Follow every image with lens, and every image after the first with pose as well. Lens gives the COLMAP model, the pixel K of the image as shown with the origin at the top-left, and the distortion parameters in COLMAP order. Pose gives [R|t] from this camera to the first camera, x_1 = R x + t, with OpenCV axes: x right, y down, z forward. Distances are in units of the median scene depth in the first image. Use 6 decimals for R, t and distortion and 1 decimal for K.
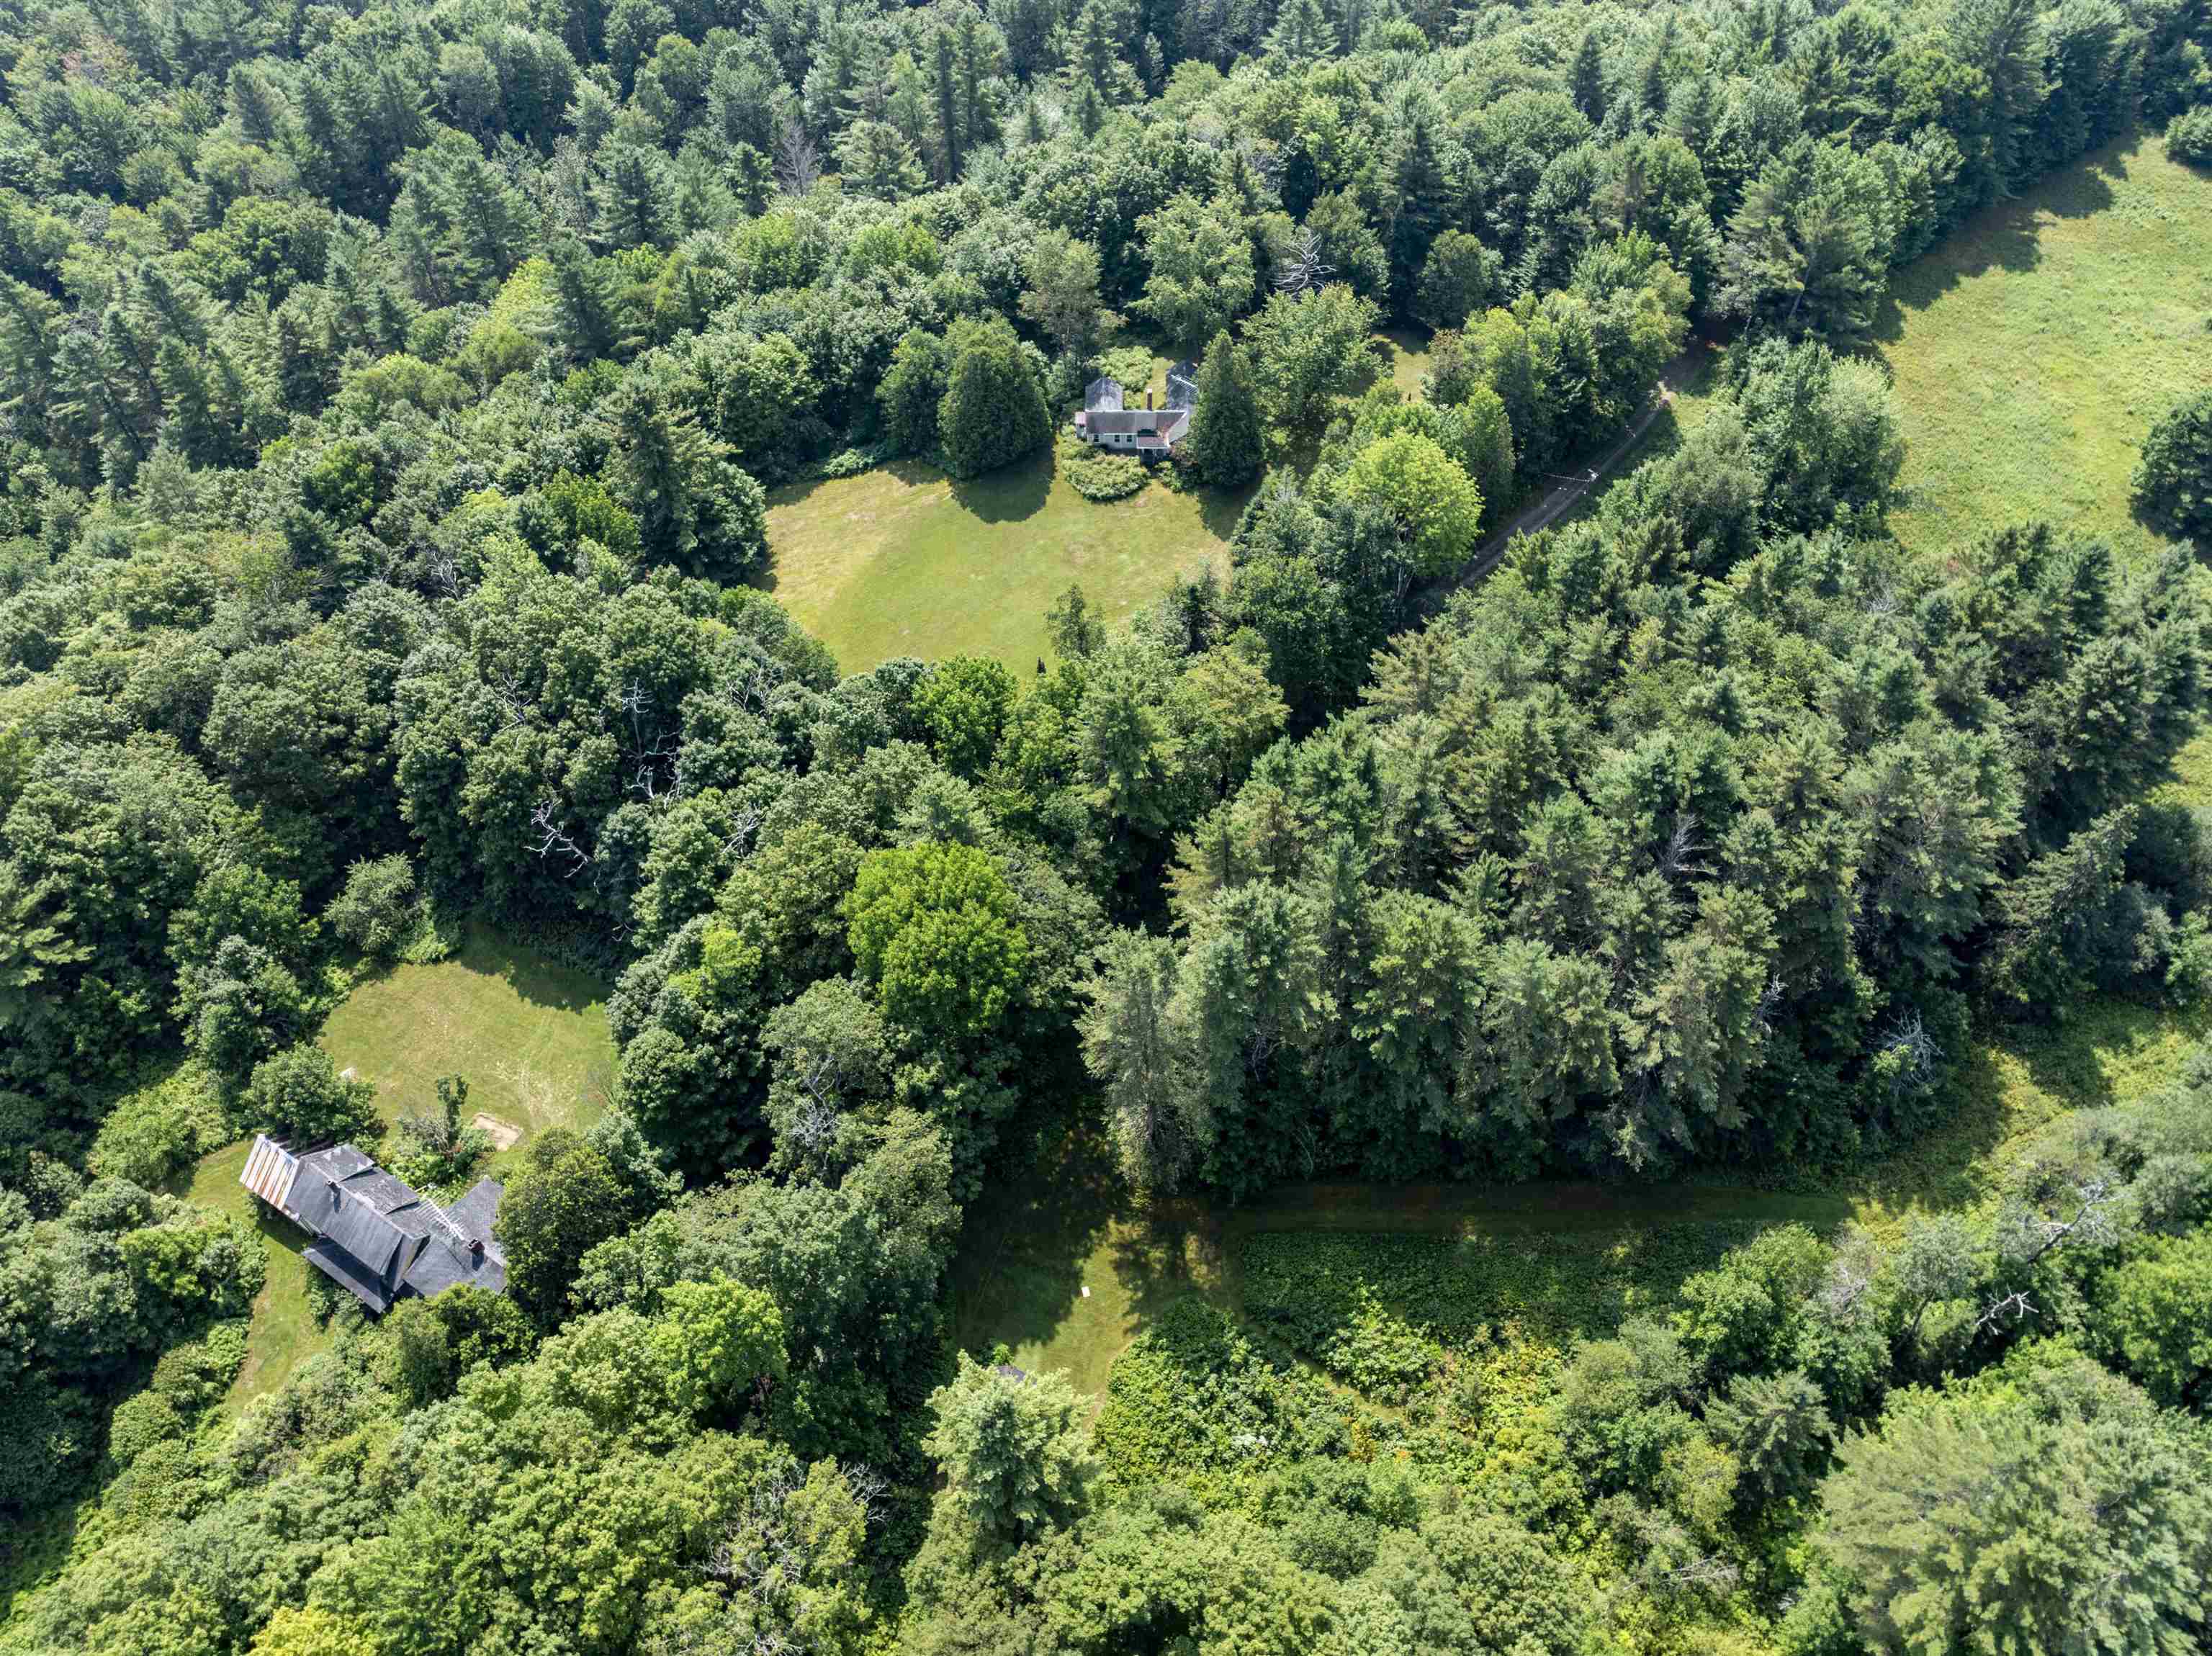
lens RADIAL K [[1662.3, 0, 1098.7], [0, 1662.3, 828.0], [0, 0, 1]] dist [-0.028817, -0.010555]
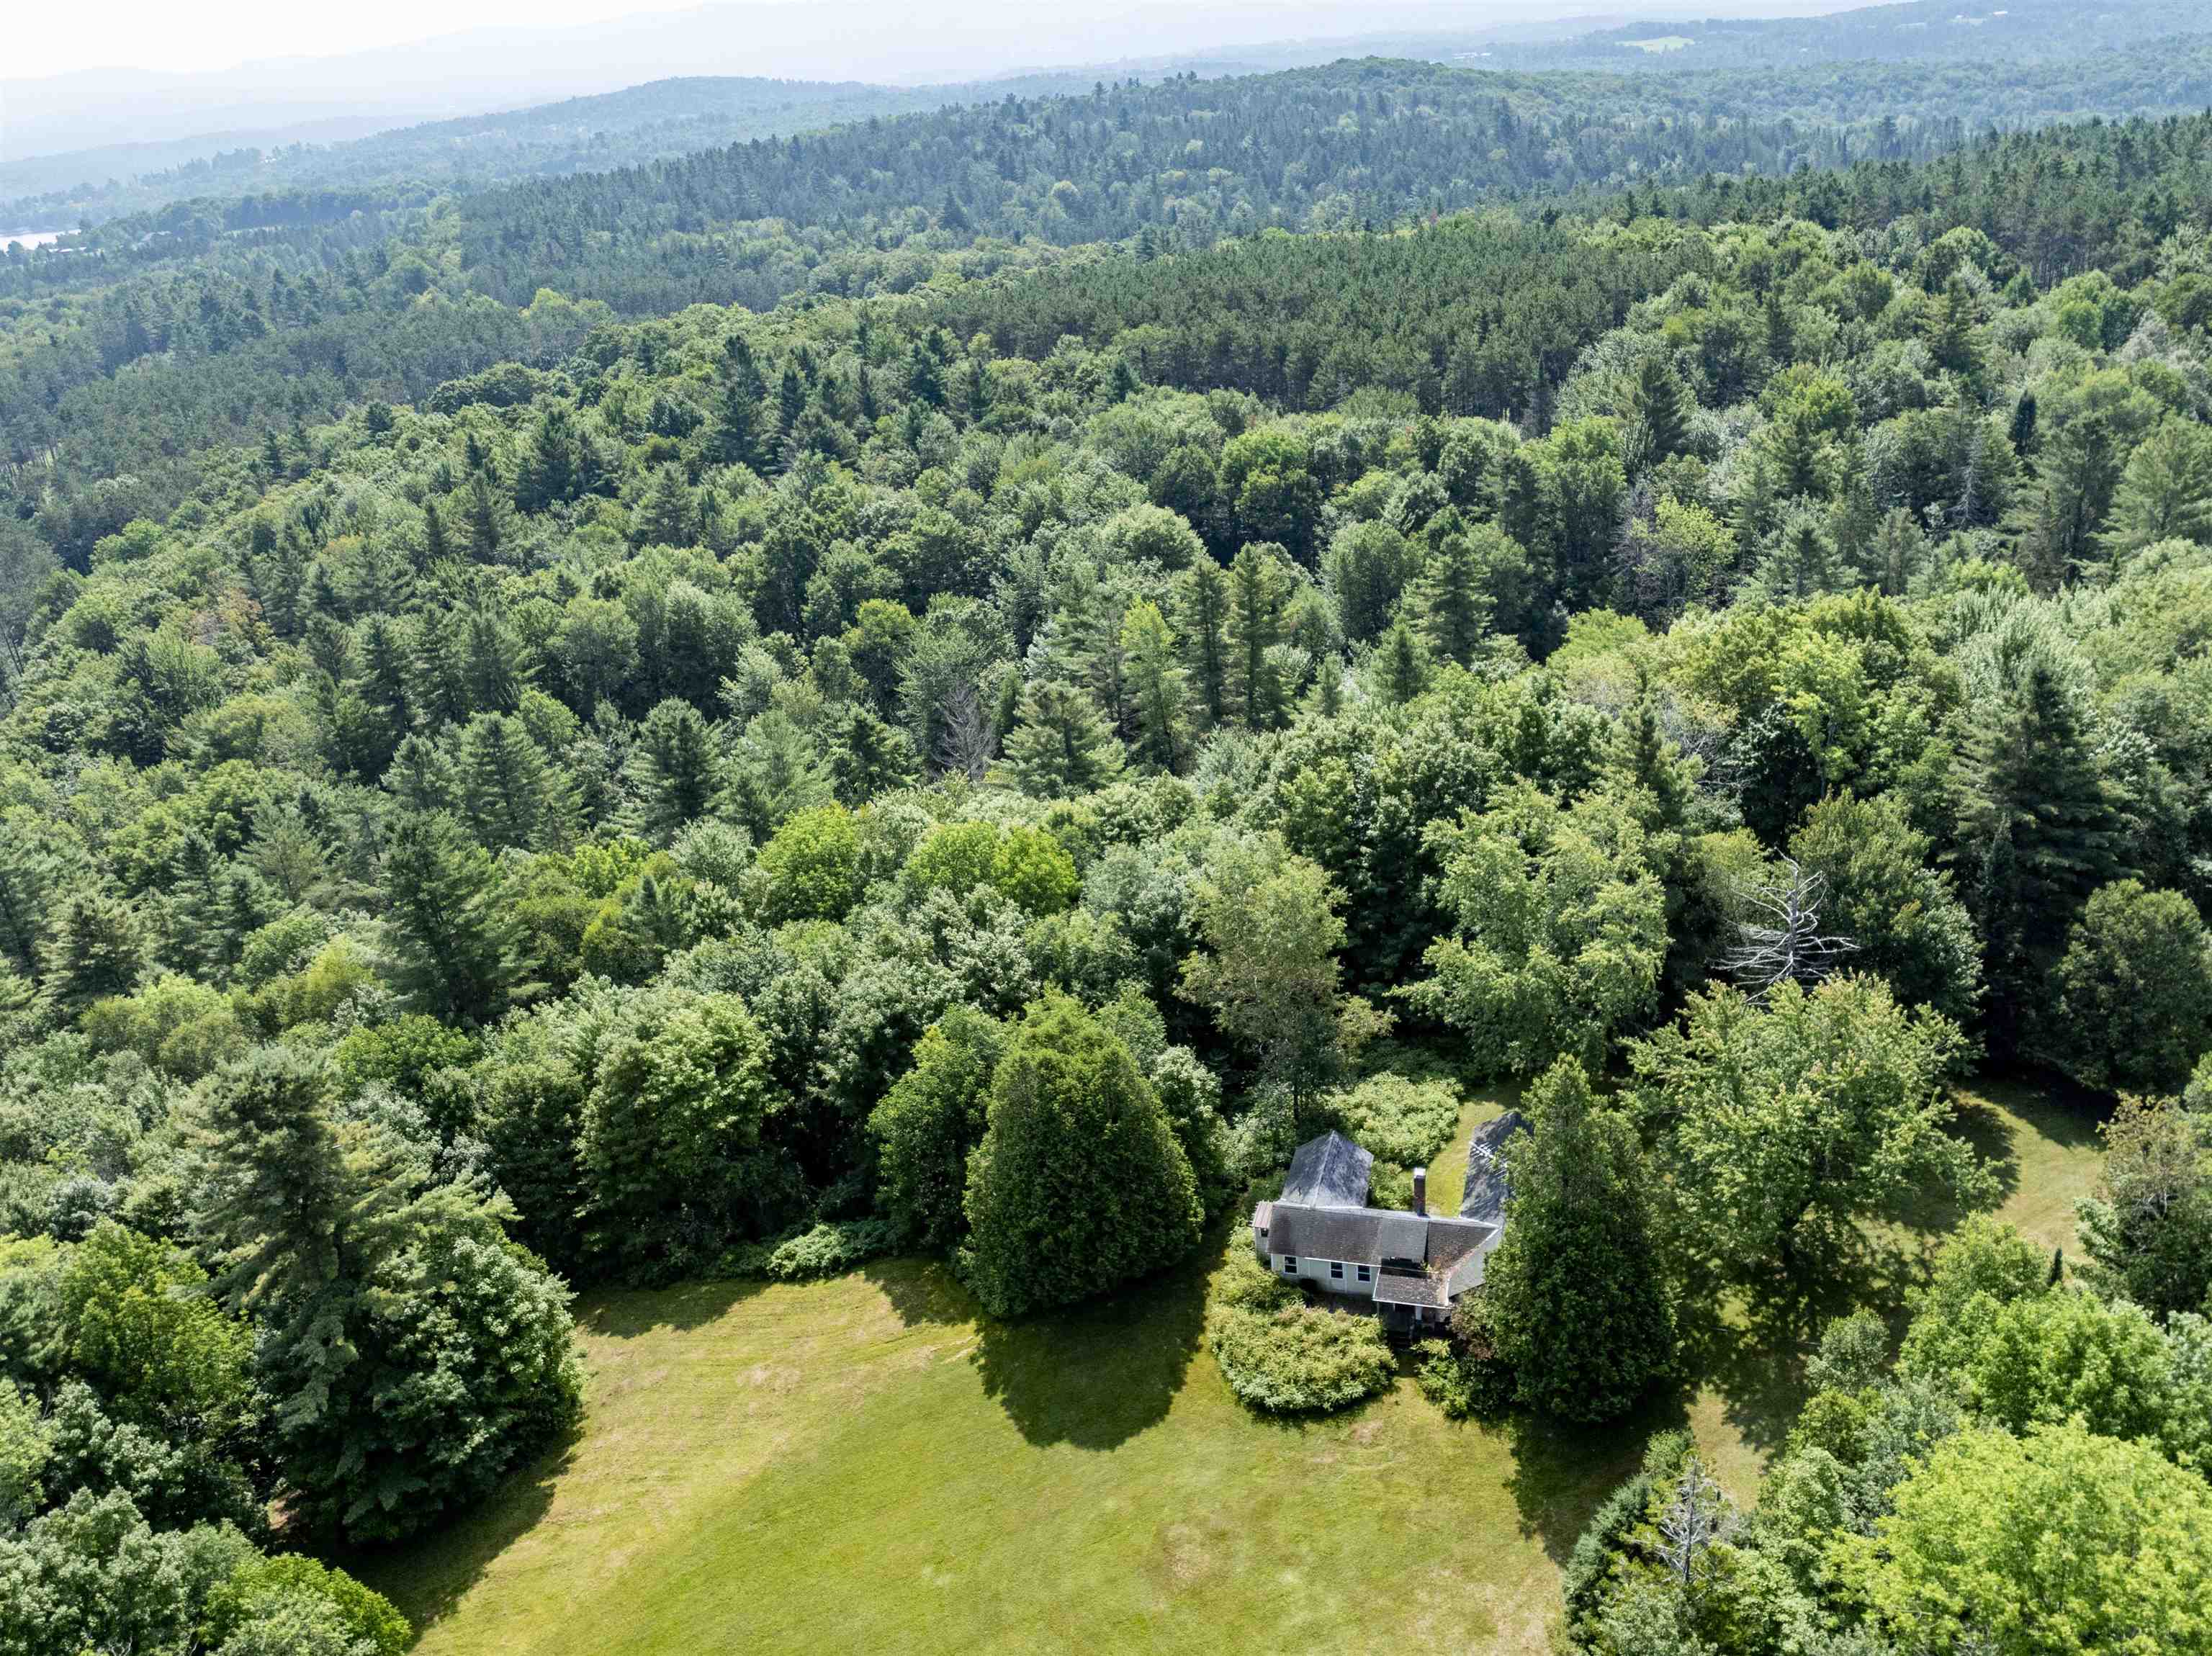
lens RADIAL K [[1662.3, 0, 1098.7], [0, 1662.3, 828.0], [0, 0, 1]] dist [-0.028817, -0.010555]
pose [[0.950672, 0.038660, -0.307780, 0.083394], [-0.155937, 0.917282, -0.366439, -0.168273], [0.268155, 0.396357, 0.878062, 0.532275]]
